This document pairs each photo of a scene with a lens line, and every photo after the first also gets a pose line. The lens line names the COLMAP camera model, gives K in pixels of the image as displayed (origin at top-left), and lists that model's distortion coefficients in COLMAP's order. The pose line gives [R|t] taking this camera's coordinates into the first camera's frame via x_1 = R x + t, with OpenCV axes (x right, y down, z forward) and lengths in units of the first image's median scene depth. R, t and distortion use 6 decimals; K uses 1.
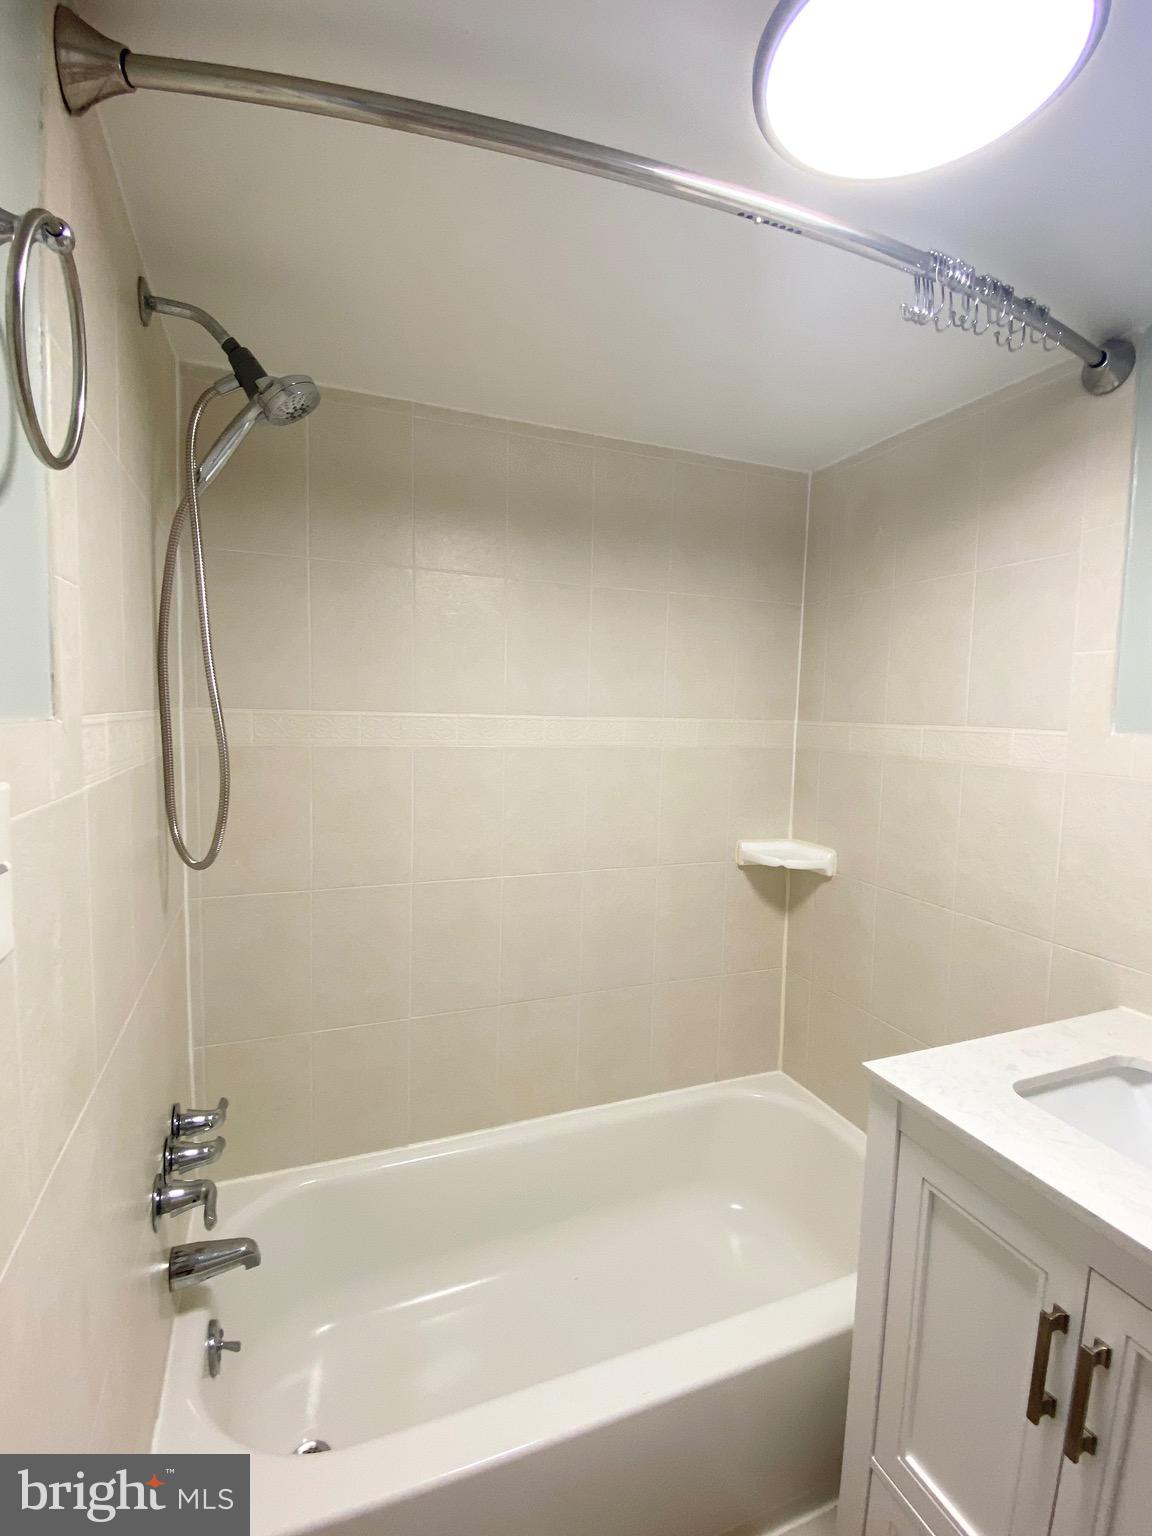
lens RADIAL K [[697.3, 0, 572.1], [0, 697.3, 765.9], [0, 0, 1]] dist [0.018520, -0.020519]
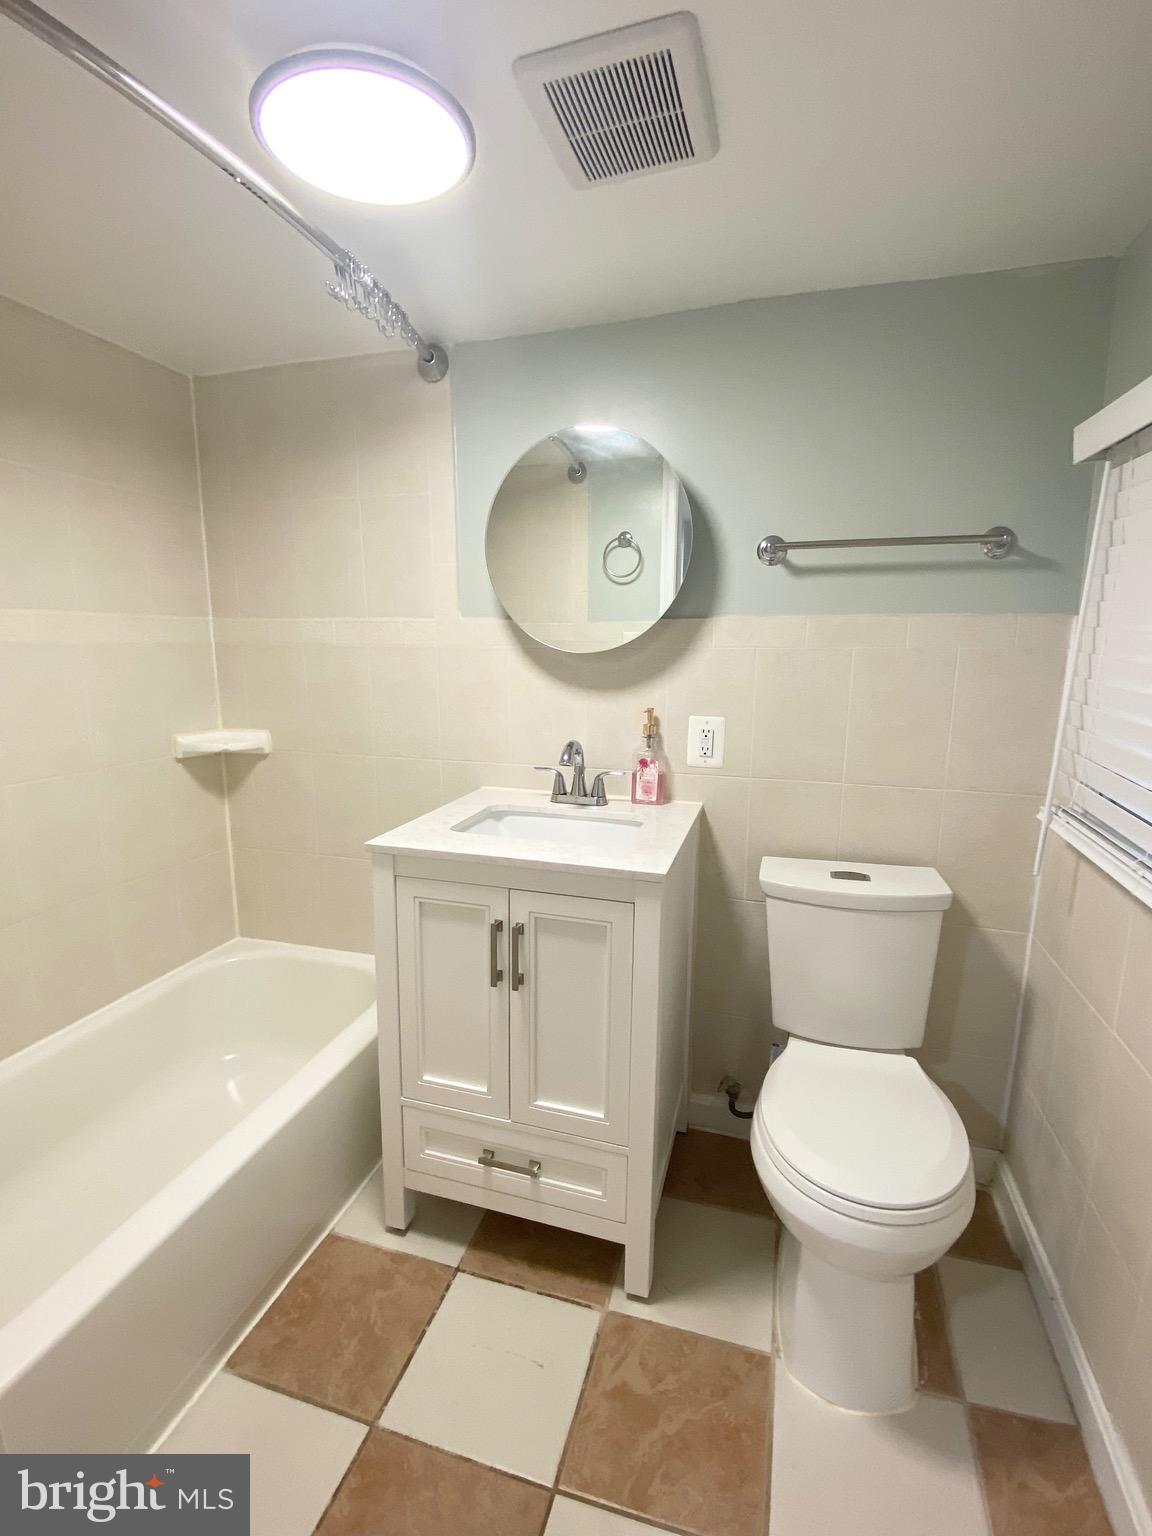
lens RADIAL K [[697.3, 0, 572.1], [0, 697.3, 765.9], [0, 0, 1]] dist [0.018520, -0.020519]
pose [[0.620414, -0.157720, 0.768252, -0.253235], [0.070899, 0.986838, 0.145339, 0.055060], [-0.781063, -0.035702, 0.623430, -0.141213]]
